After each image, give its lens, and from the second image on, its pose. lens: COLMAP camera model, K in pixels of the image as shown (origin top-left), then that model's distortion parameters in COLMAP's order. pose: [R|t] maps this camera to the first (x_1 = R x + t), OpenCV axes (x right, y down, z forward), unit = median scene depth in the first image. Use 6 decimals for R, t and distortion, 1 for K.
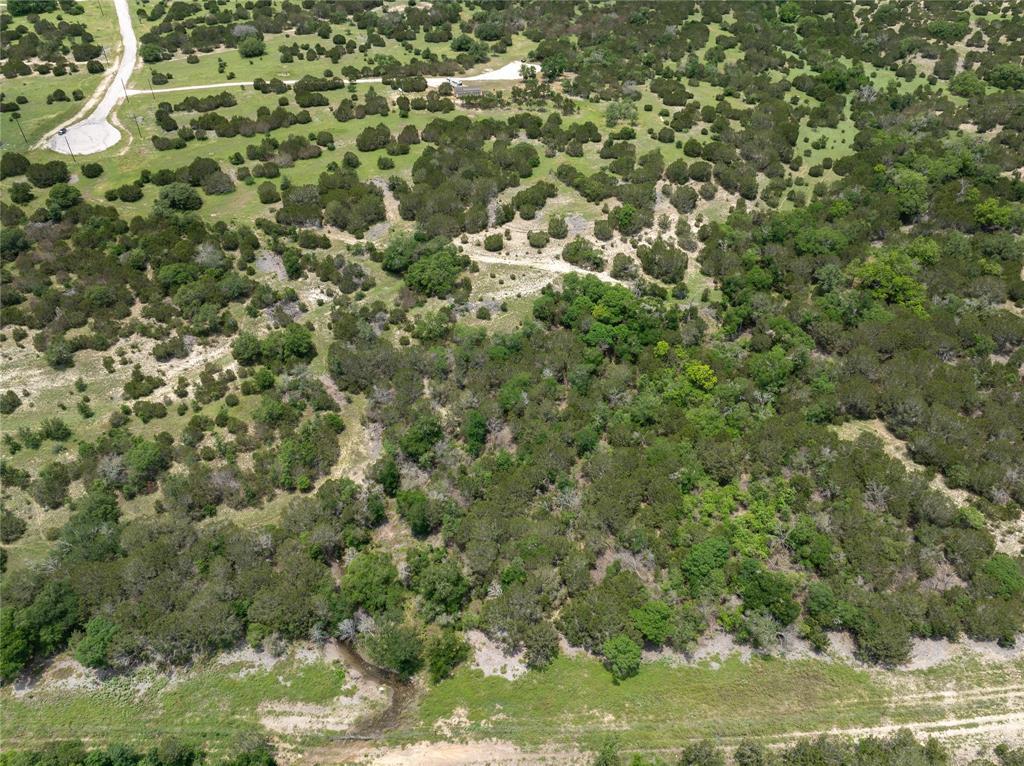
lens RADIAL K [[715.7, 0, 512.6], [0, 715.7, 384.2], [0, 0, 1]] dist [-0.033974, 0.001110]
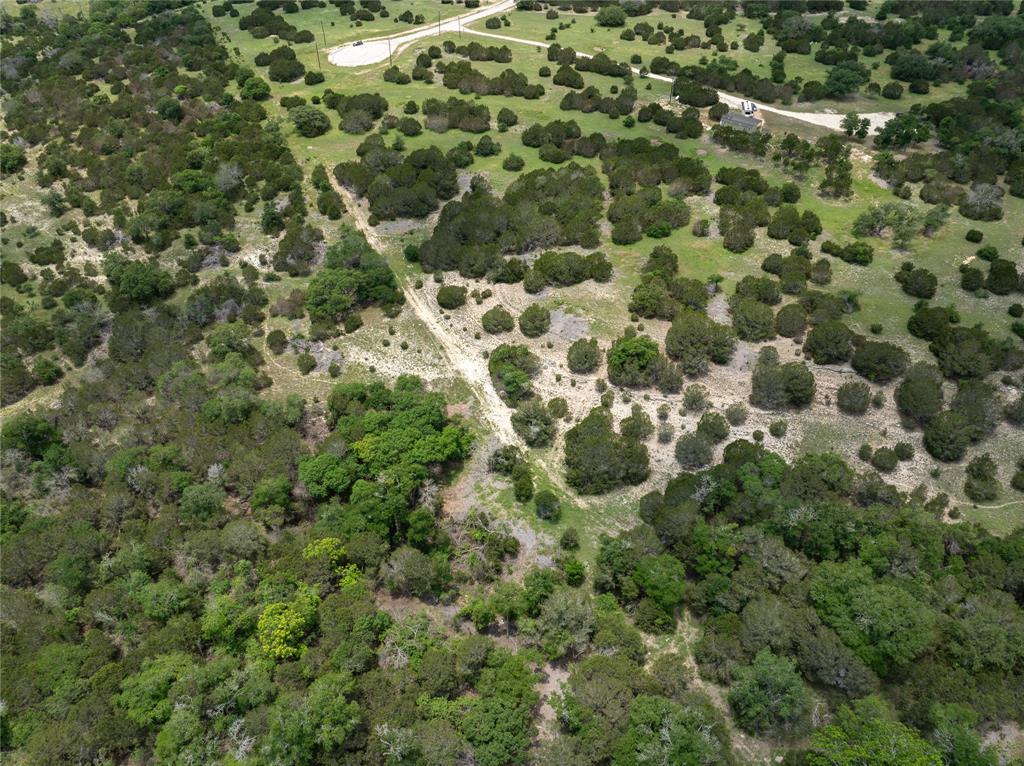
lens RADIAL K [[715.7, 0, 512.2], [0, 715.7, 380.8], [0, 0, 1]] dist [-0.033974, 0.001110]
pose [[0.622165, 0.485141, -0.614450, 0.472431], [-0.498584, 0.850645, 0.166786, -0.269077], [0.603594, 0.202587, 0.771125, 0.503242]]
